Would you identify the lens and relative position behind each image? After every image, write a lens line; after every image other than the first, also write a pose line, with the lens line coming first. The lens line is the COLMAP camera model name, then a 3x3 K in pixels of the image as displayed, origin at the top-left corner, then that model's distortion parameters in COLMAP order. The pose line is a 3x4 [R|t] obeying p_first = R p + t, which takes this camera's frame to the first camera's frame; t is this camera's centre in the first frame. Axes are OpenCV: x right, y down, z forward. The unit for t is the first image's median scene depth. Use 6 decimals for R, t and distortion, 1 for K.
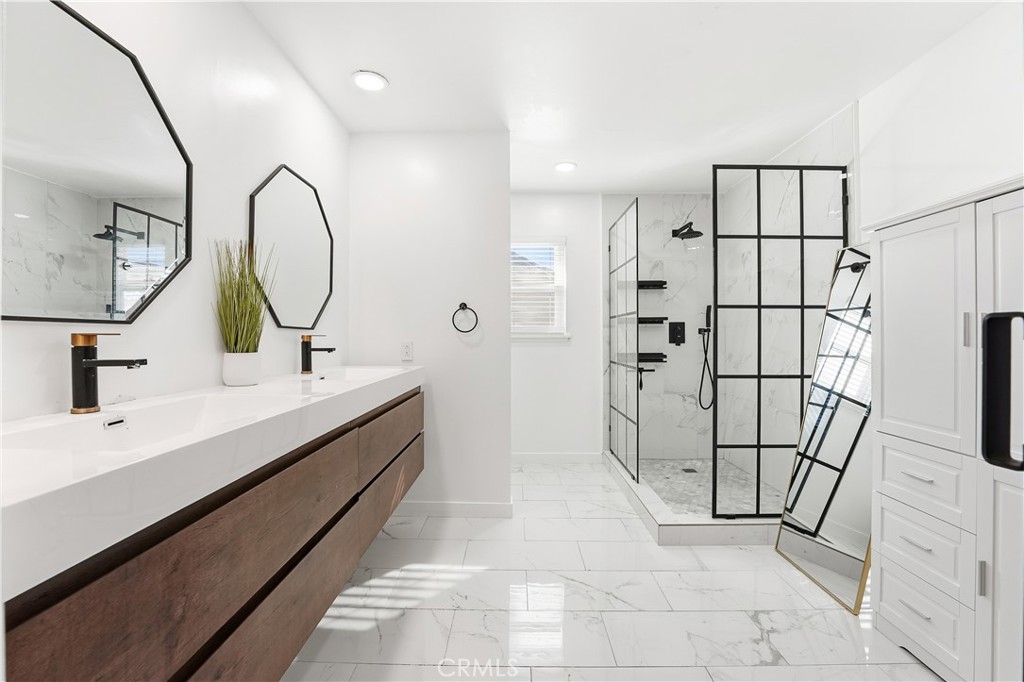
lens RADIAL K [[425.8, 0, 510.4], [0, 425.8, 335.8], [0, 0, 1]] dist [-0.030339, 0.004287]
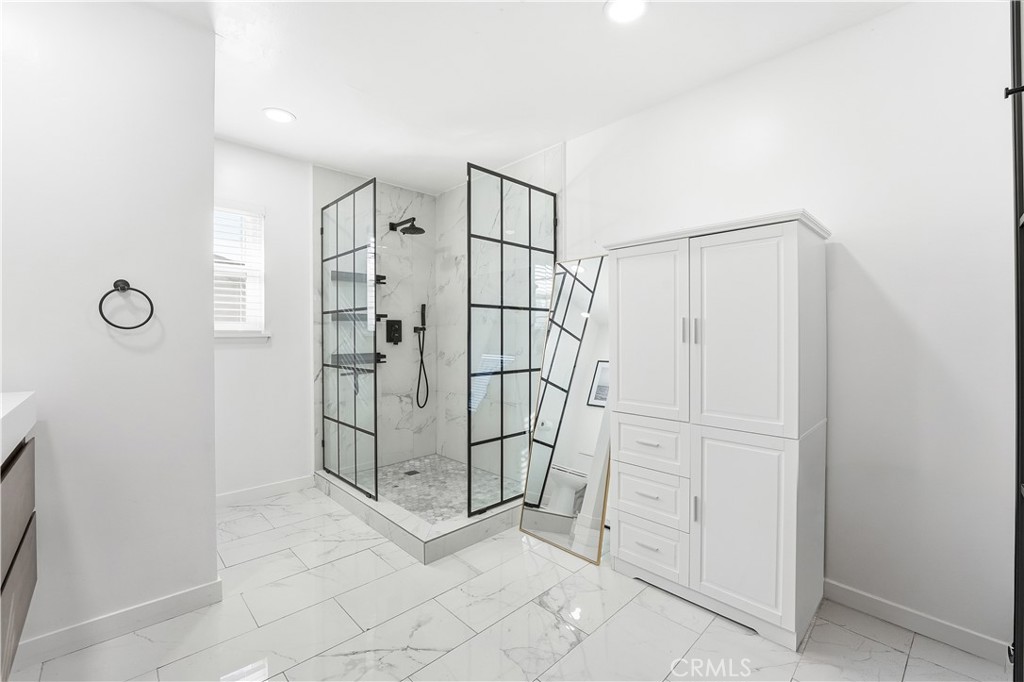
lens RADIAL K [[425.8, 0, 510.4], [0, 425.8, 335.8], [0, 0, 1]] dist [-0.030339, 0.004287]
pose [[0.708662, -0.003263, 0.705540, -0.154686], [0.000554, 0.999992, 0.004069, -0.000959], [-0.705548, -0.002492, 0.708658, 0.220382]]
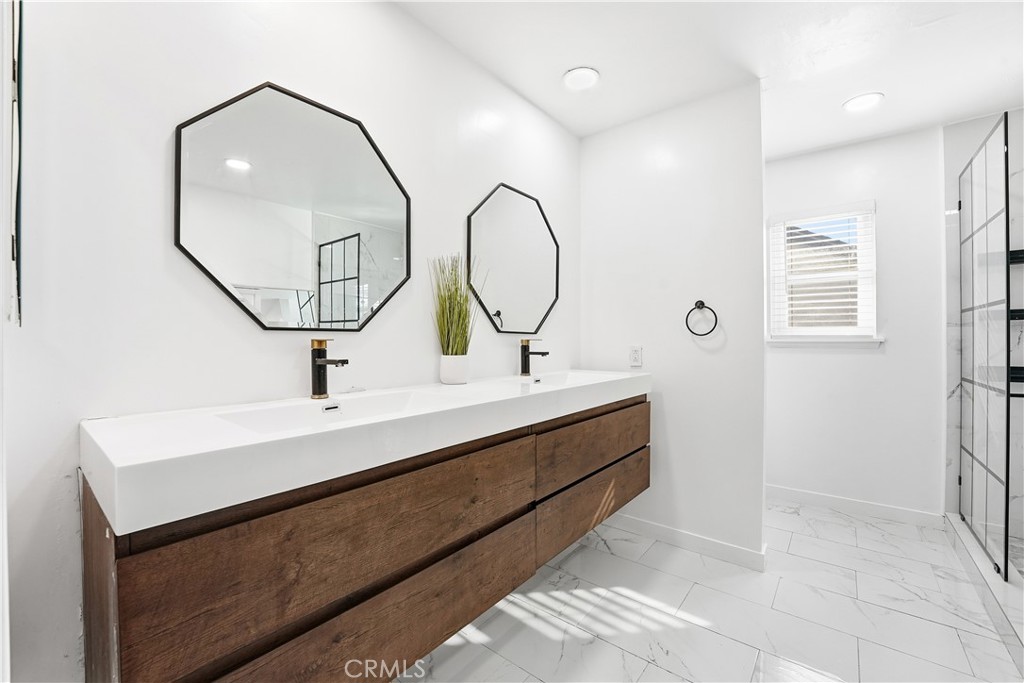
lens RADIAL K [[417.0, 0, 512.0], [0, 417.0, 341.5], [0, 0, 1]] dist [-0.031677, 0.004105]
pose [[0.785769, 0.002102, -0.618517, 0.120290], [0.001666, 0.999983, 0.005514, -0.001831], [0.618518, -0.005363, 0.785752, 0.136771]]
